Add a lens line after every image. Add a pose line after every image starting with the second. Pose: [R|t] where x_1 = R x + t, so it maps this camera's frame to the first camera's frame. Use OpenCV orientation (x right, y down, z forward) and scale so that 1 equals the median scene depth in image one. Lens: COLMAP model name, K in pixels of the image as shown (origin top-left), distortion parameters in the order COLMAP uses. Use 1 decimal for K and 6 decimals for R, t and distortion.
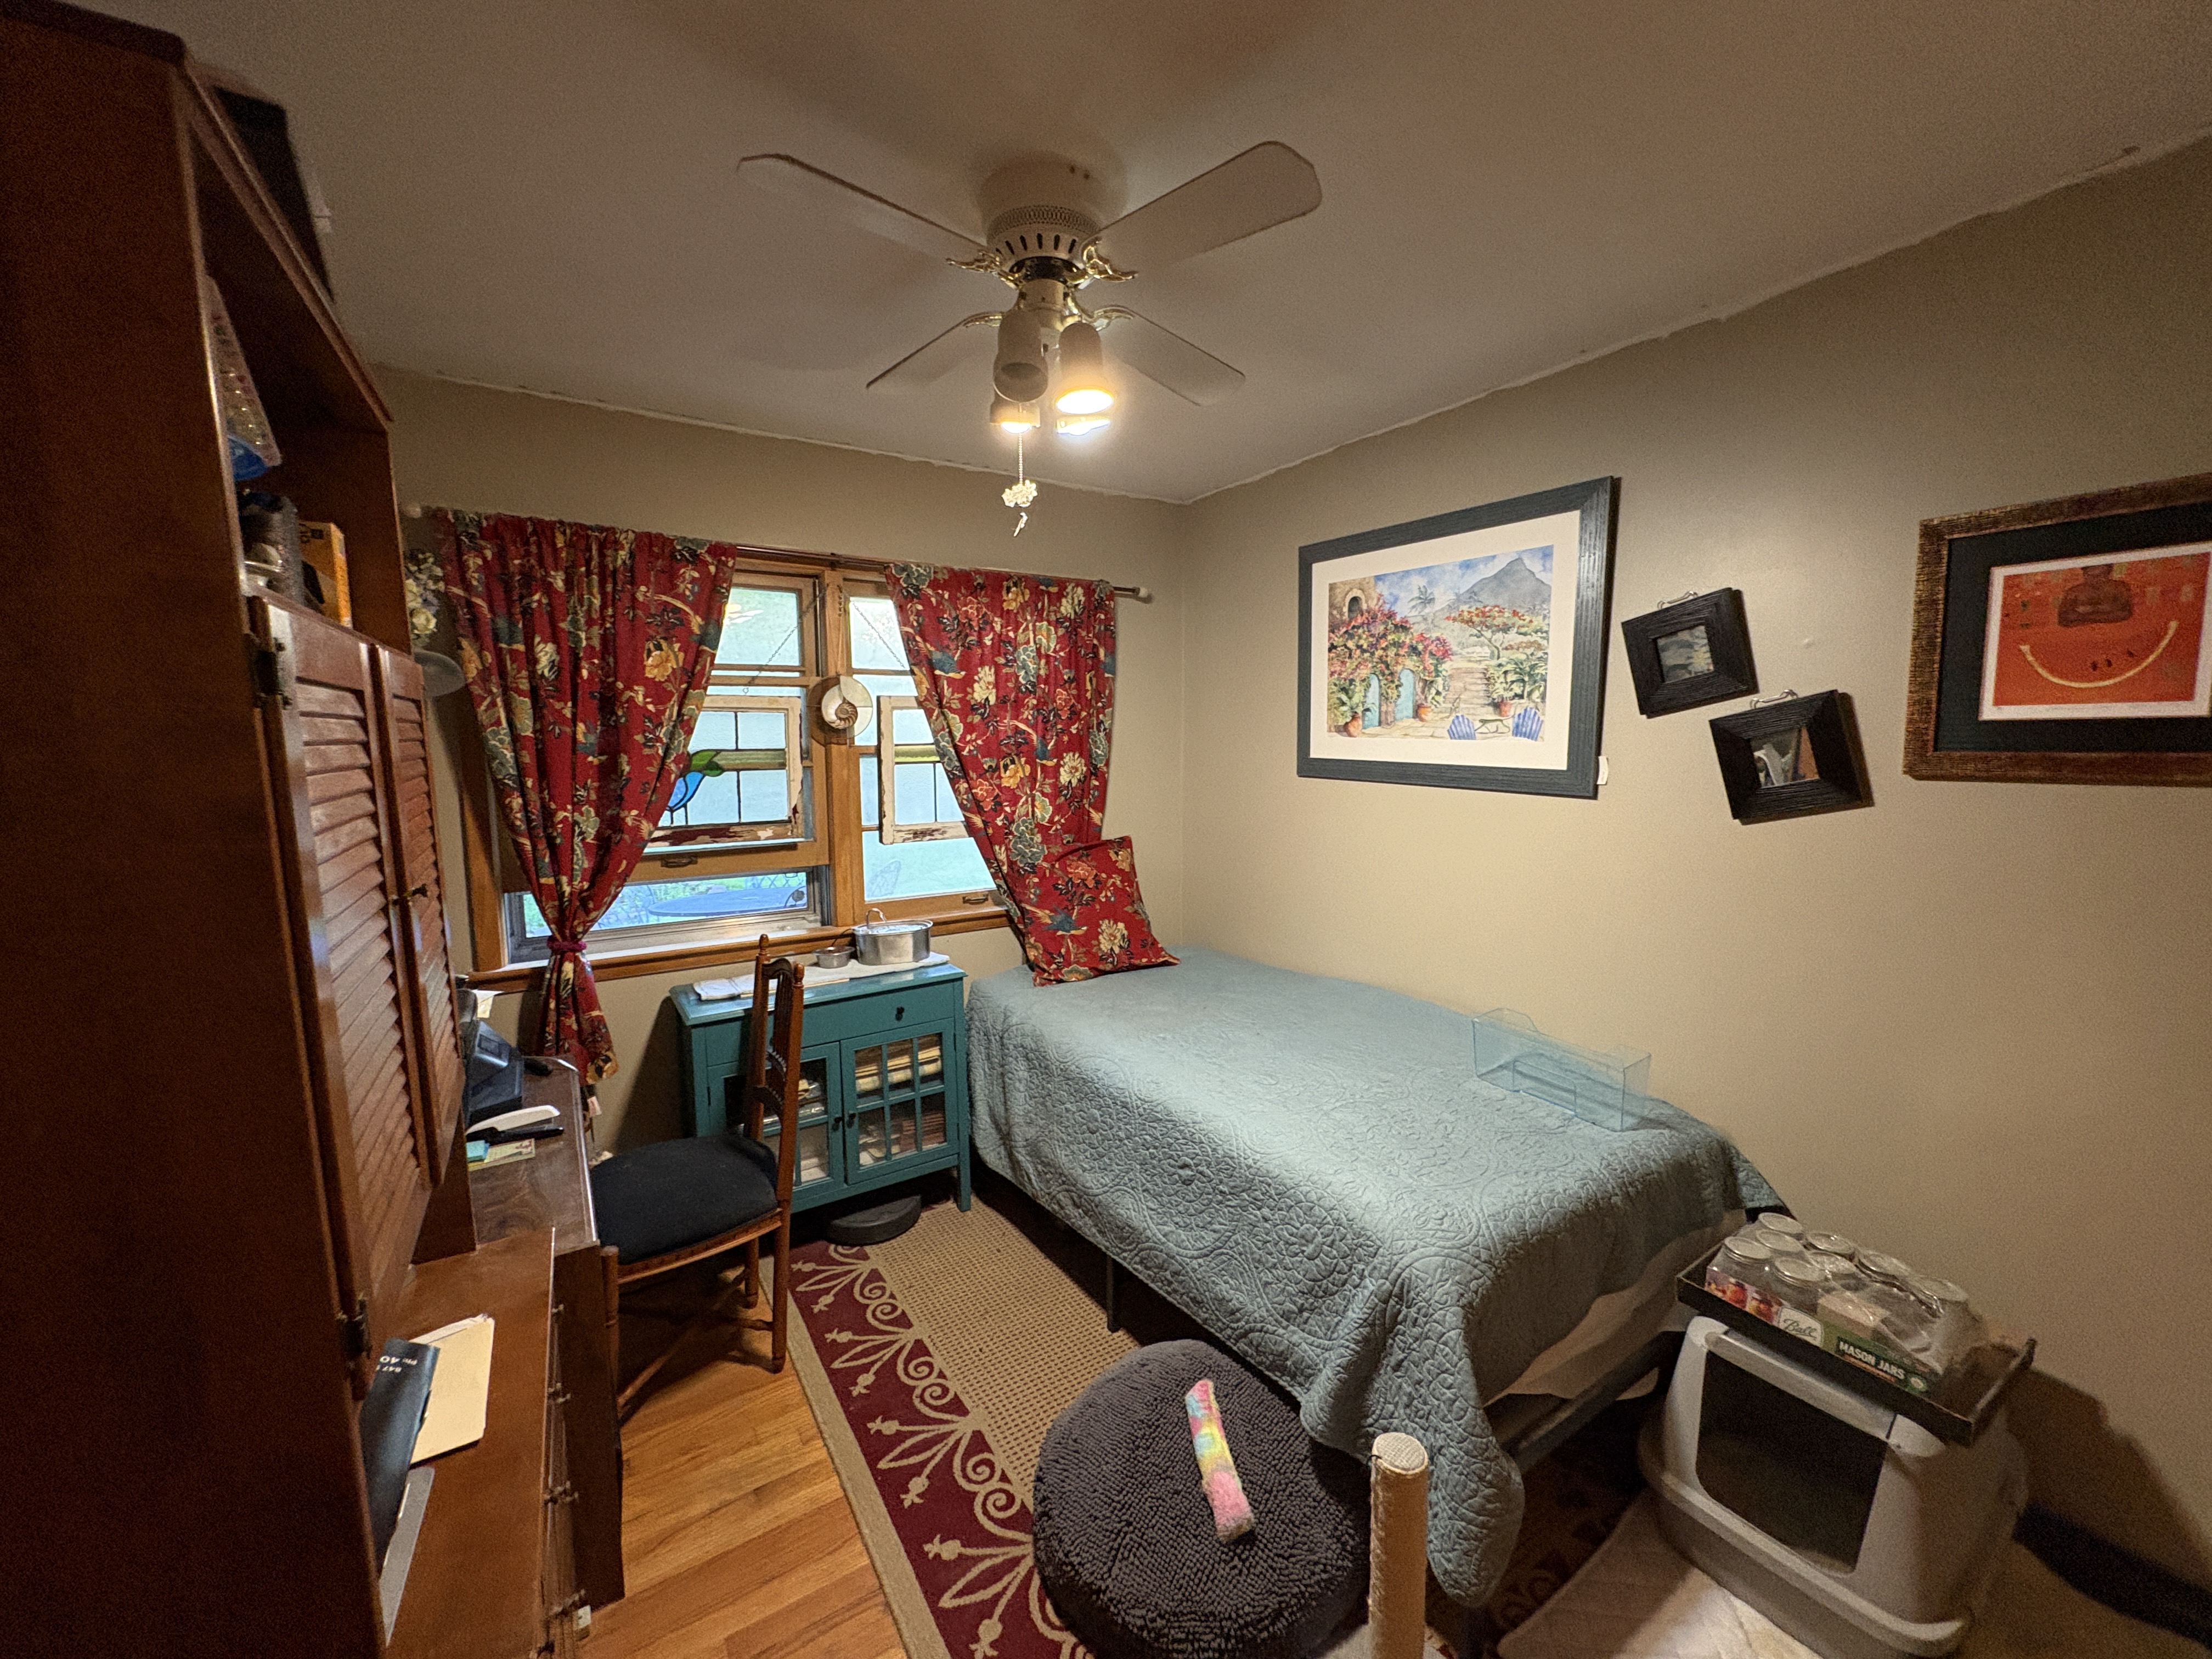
lens RADIAL K [[886.5, 0, 1107.1], [0, 886.5, 833.1], [0, 0, 1]] dist [-0.000184, 0.000172]
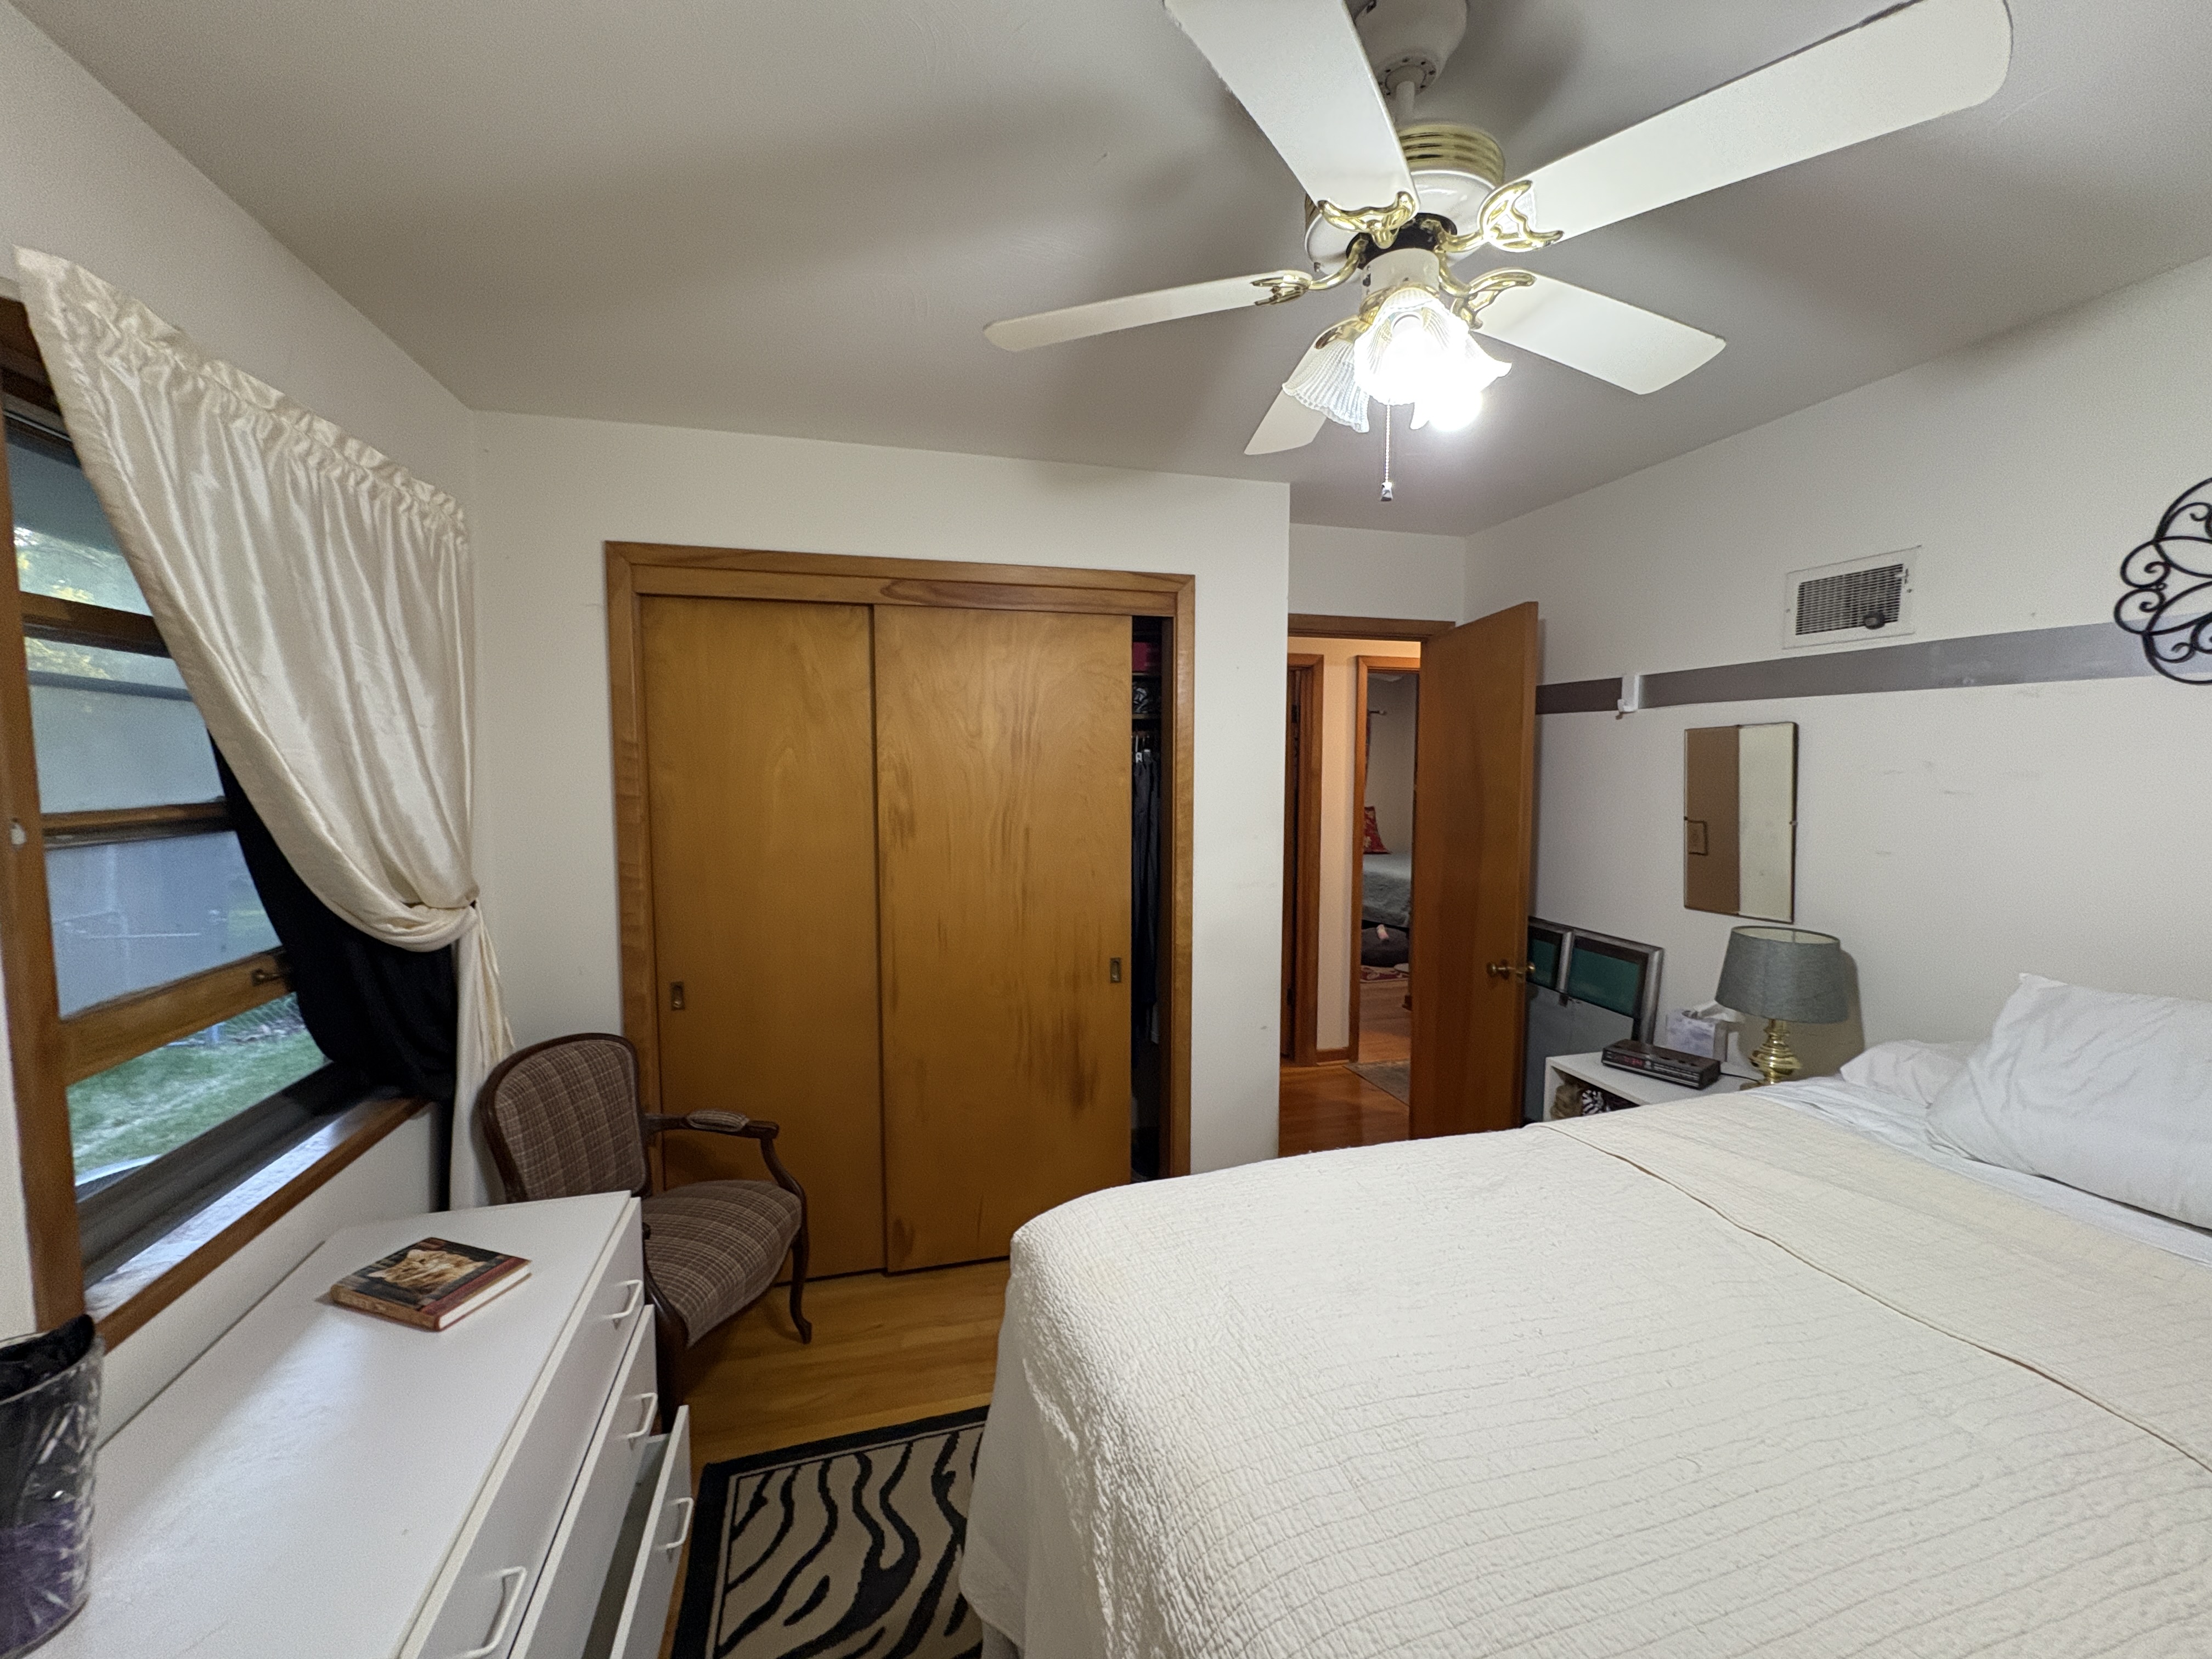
lens RADIAL K [[886.5, 0, 1105.4], [0, 886.5, 828.6], [0, 0, 1]] dist [-0.000184, 0.000172]
pose [[0.953727, 0.035309, -0.298592, 0.092947], [-0.046226, 0.998493, -0.029577, 0.325003], [0.297098, 0.042011, 0.953922, -2.940580]]
